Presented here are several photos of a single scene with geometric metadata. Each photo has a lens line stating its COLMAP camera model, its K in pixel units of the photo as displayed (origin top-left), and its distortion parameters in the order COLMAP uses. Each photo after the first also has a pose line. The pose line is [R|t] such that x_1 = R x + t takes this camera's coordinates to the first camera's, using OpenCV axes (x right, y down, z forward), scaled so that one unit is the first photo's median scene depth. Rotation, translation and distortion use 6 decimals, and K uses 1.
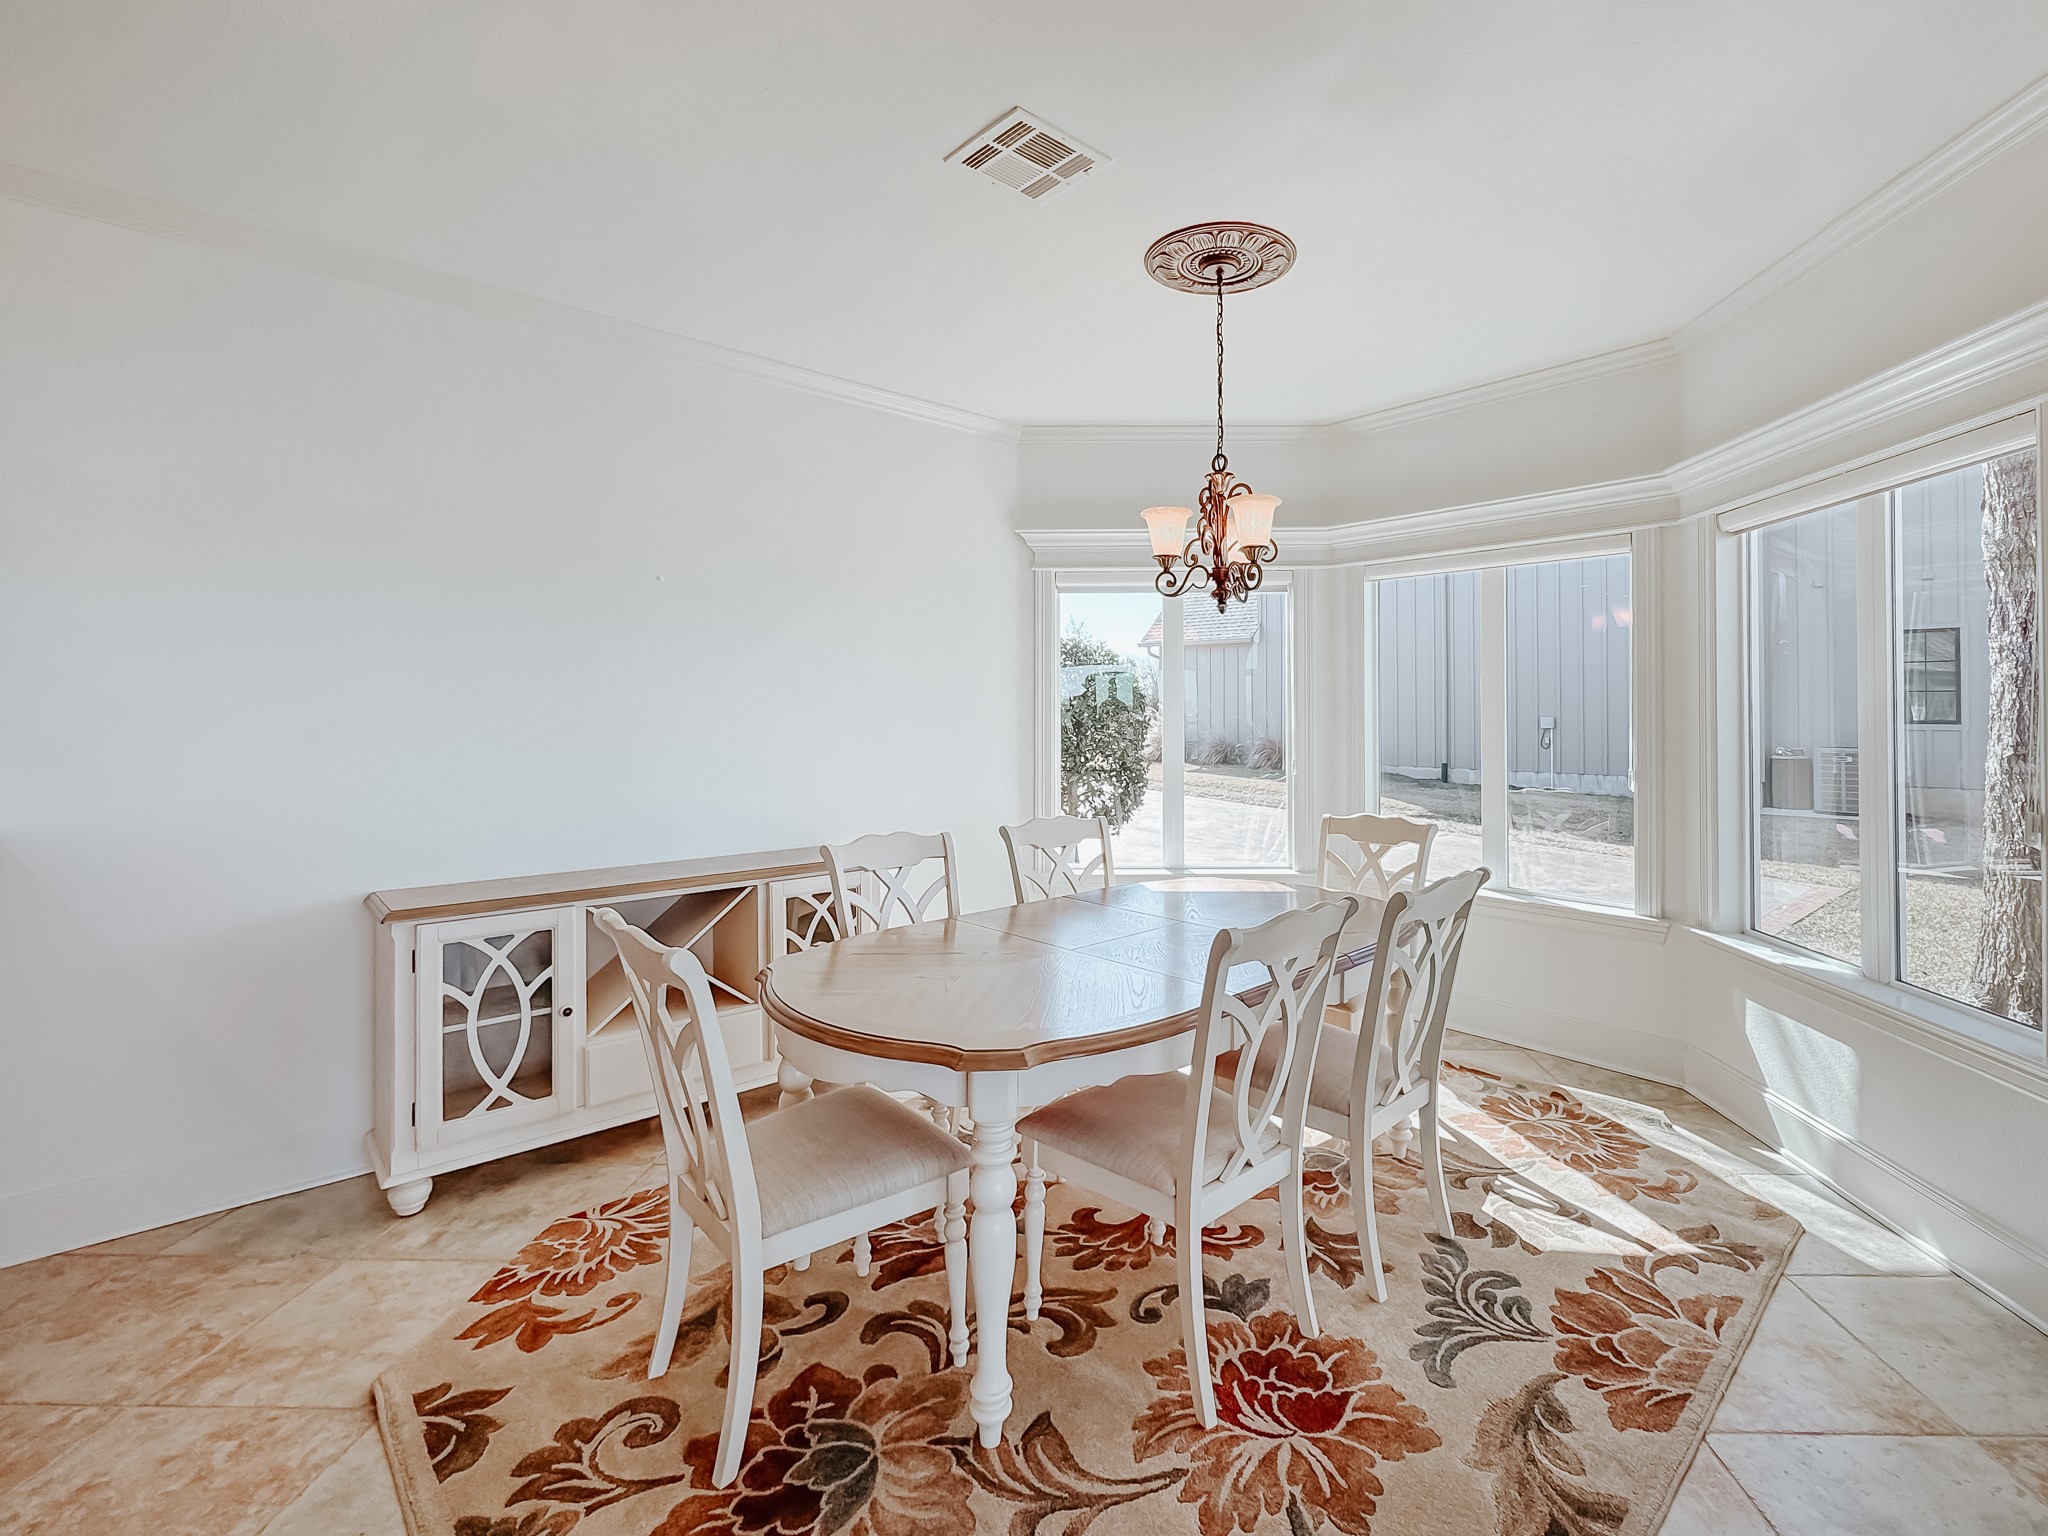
lens RADIAL K [[930.4, 0, 1157.3], [0, 930.4, 704.6], [0, 0, 1]] dist [-0.009563, -0.000015]
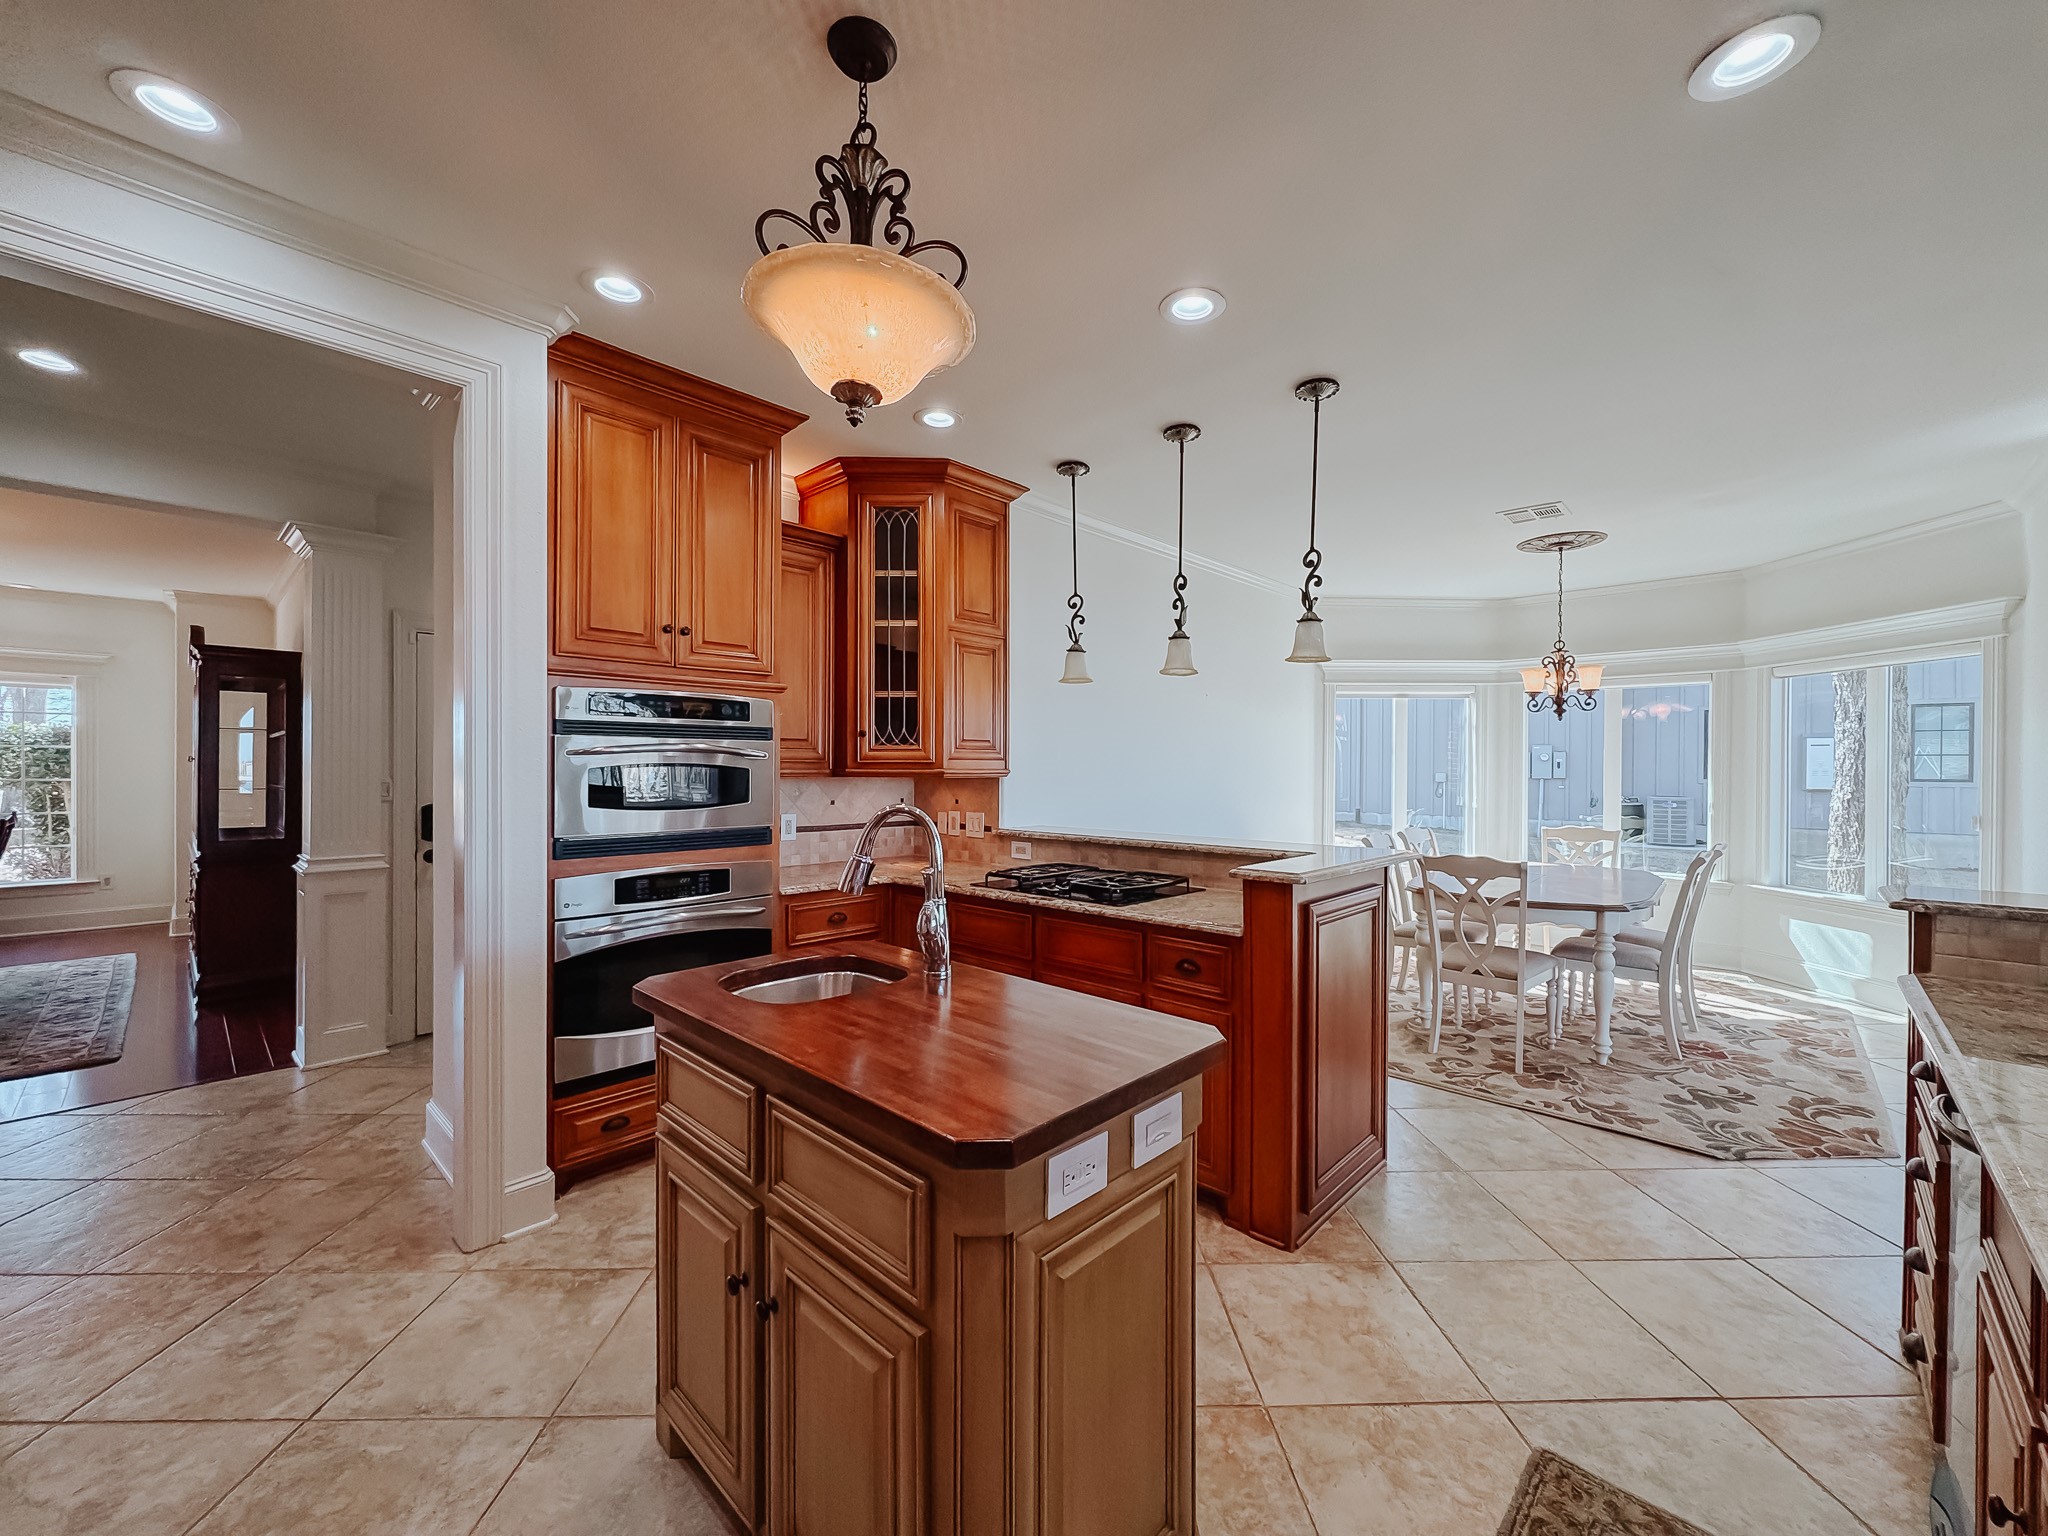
lens RADIAL K [[822.4, 0, 1018.5], [0, 822.4, 771.4], [0, 0, 1]] dist [-0.005388, 0.000526]
pose [[0.999120, 0.004441, 0.041702, -1.118317], [-0.004970, 0.999908, 0.012611, -0.006105], [-0.041642, -0.012807, 0.999051, -0.683353]]
